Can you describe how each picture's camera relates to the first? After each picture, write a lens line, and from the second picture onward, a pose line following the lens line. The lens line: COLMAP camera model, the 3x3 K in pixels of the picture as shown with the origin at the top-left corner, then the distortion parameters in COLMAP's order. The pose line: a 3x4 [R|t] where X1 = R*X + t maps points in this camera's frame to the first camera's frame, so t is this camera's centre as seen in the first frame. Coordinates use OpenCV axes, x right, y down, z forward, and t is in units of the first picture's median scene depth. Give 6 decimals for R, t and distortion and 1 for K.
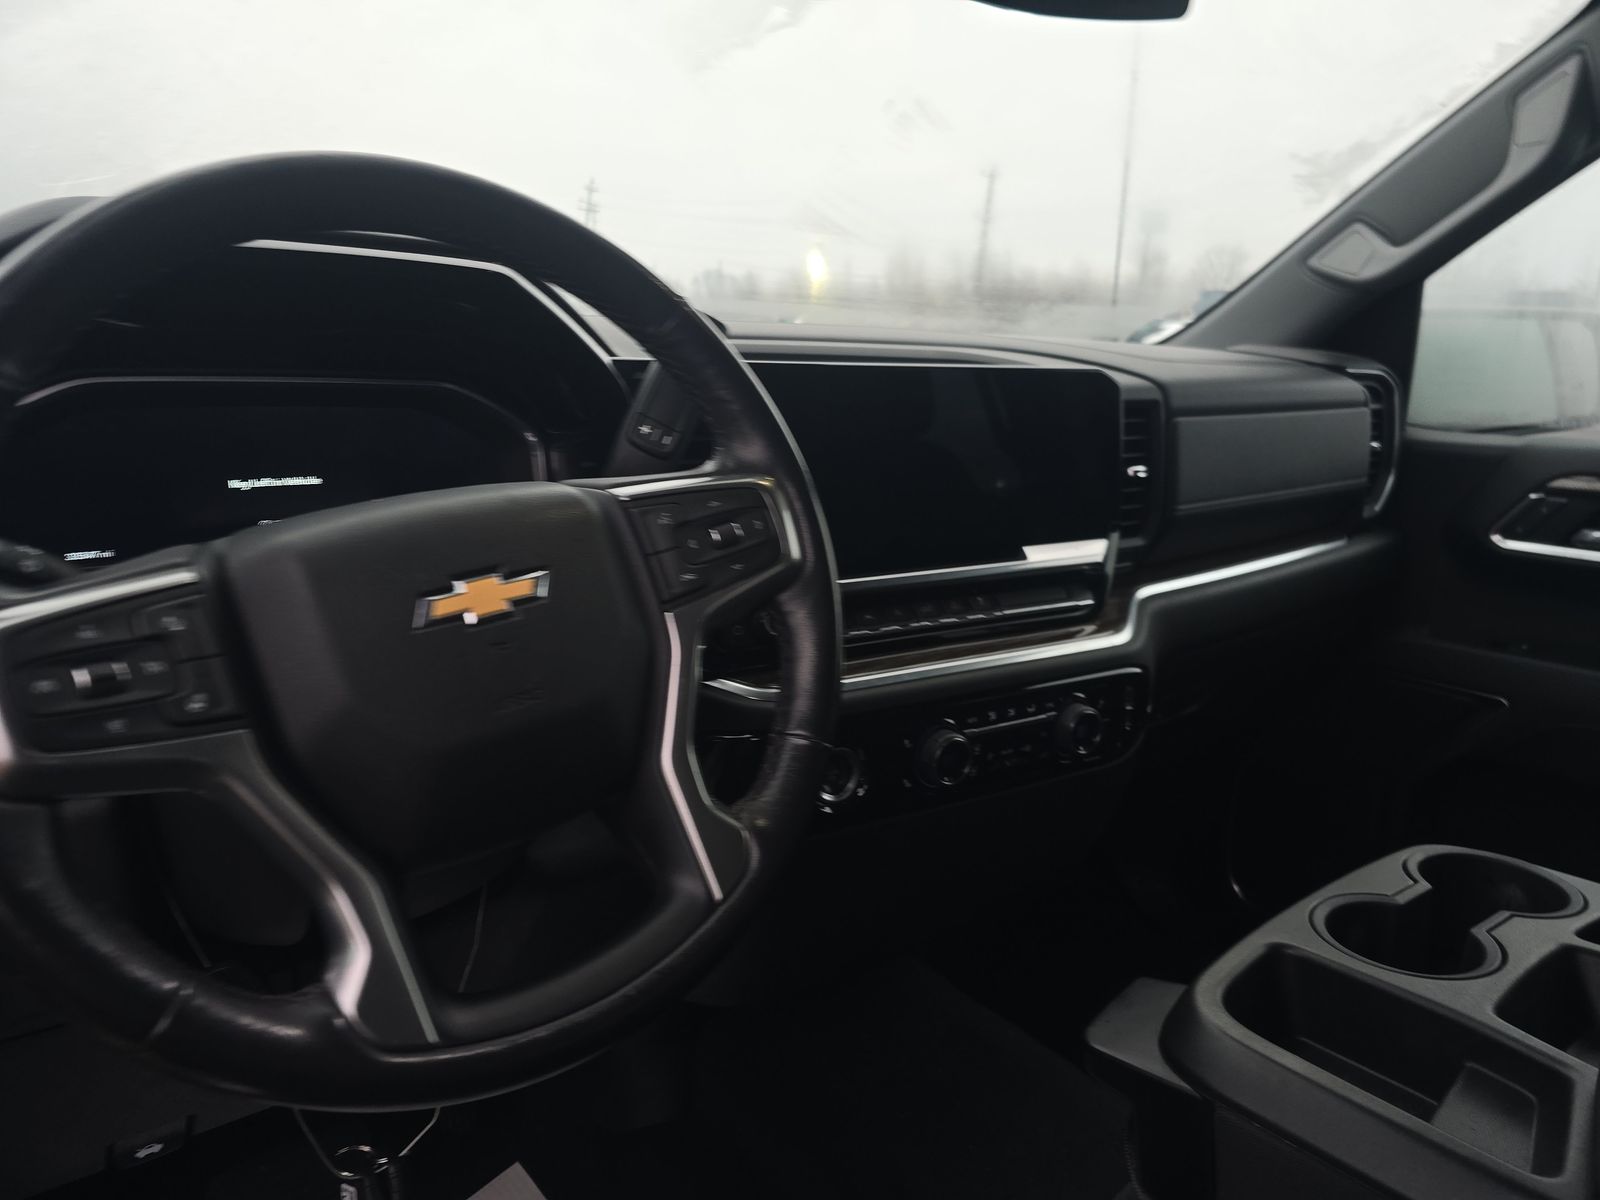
lens RADIAL K [[1075.1, 0, 796.5], [0, 1075.1, 596.5], [0, 0, 1]] dist [0.030744, -0.035932]
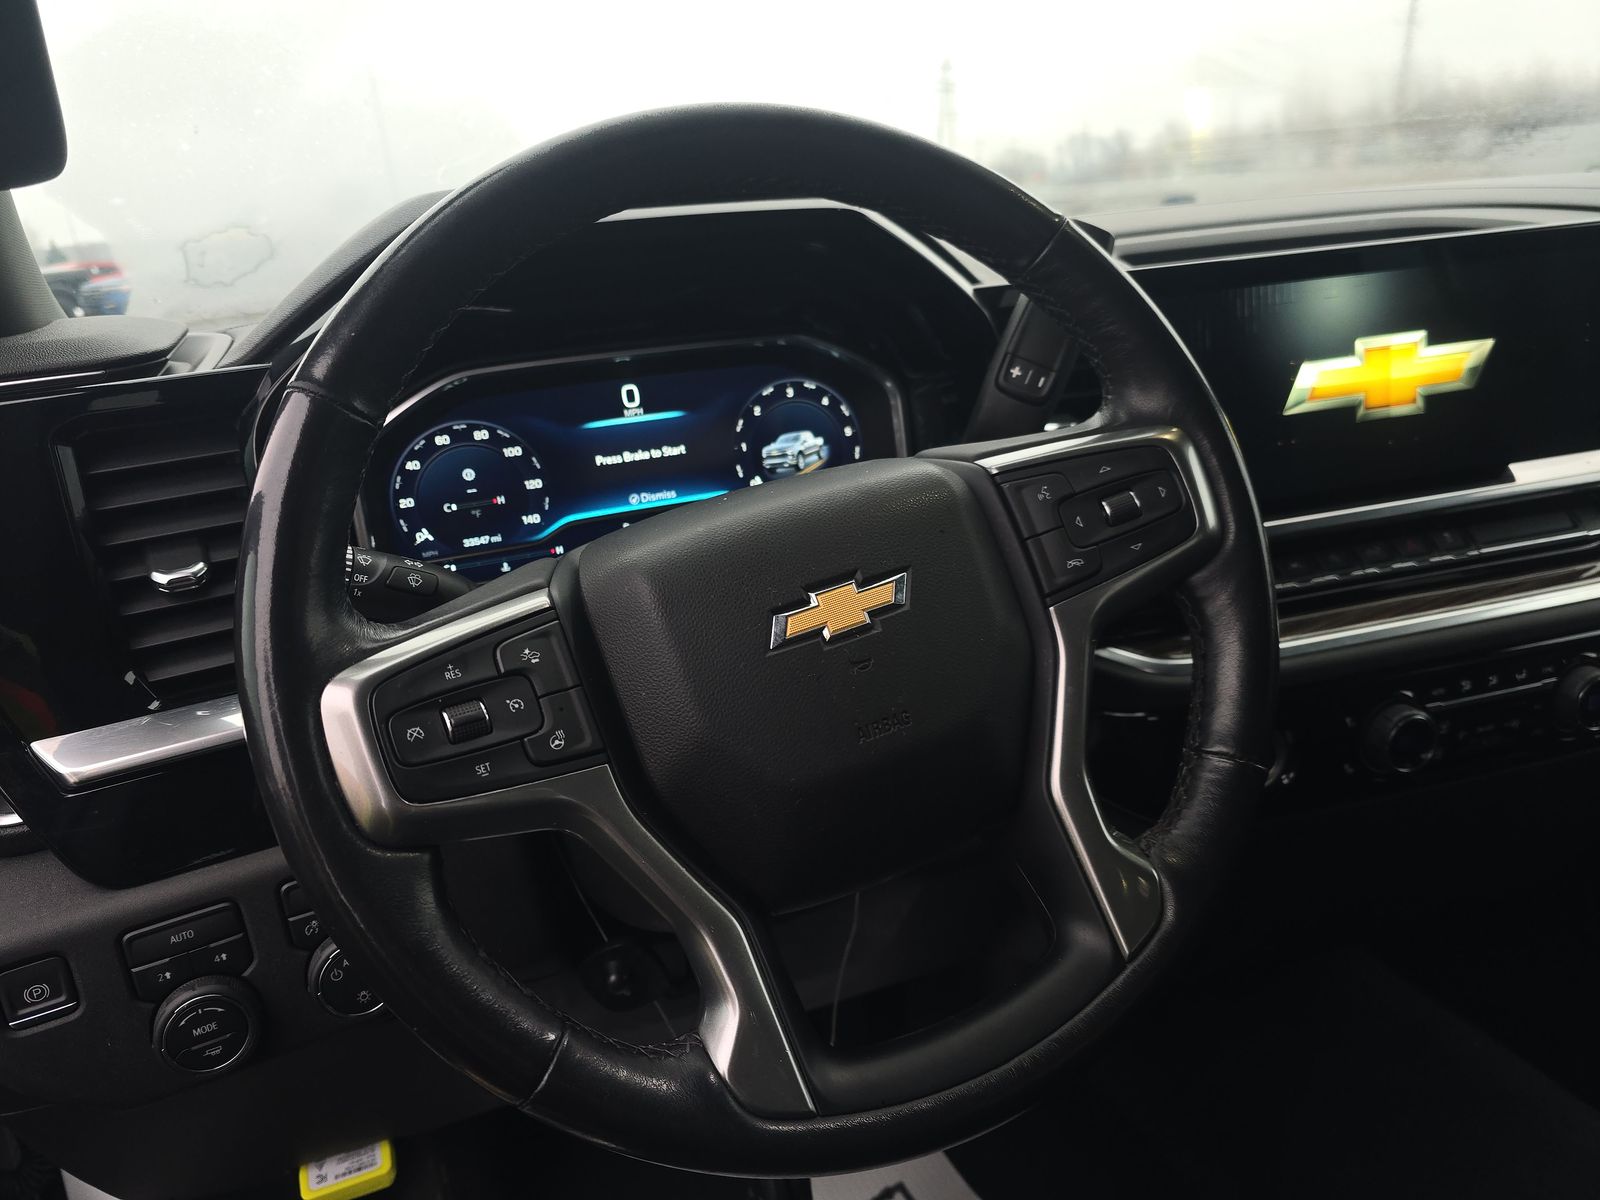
lens RADIAL K [[1075.1, 0, 806.1], [0, 1075.1, 608.8], [0, 0, 1]] dist [0.030744, -0.035932]
pose [[0.944787, -0.015898, -0.327299, -0.023685], [0.051155, 0.993732, 0.099397, -0.071361], [0.323667, -0.110652, 0.939678, 0.134868]]
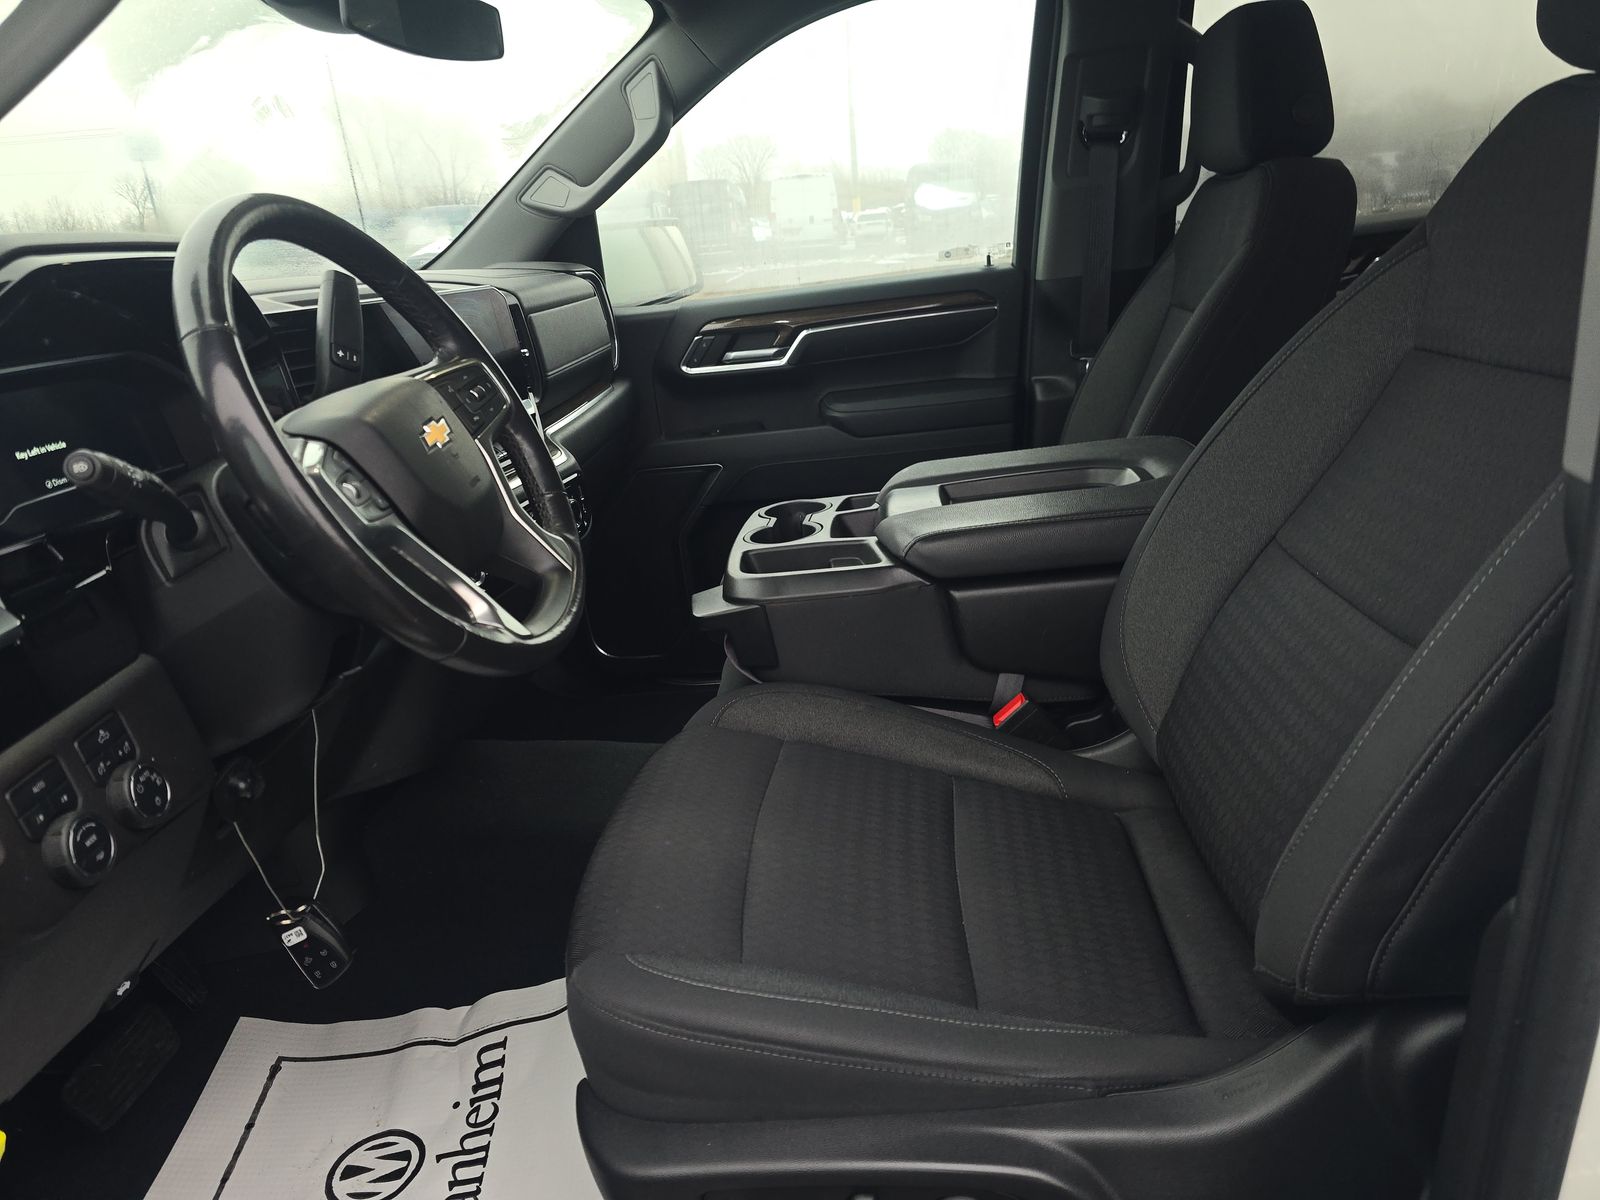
lens RADIAL K [[1075.1, 0, 804.8], [0, 1075.1, 595.1], [0, 0, 1]] dist [0.030744, -0.035932]
pose [[0.680058, -0.312670, 0.663143, -0.939142], [0.269215, 0.947812, 0.170808, 0.094636], [-0.681941, 0.062369, 0.728743, -0.613318]]
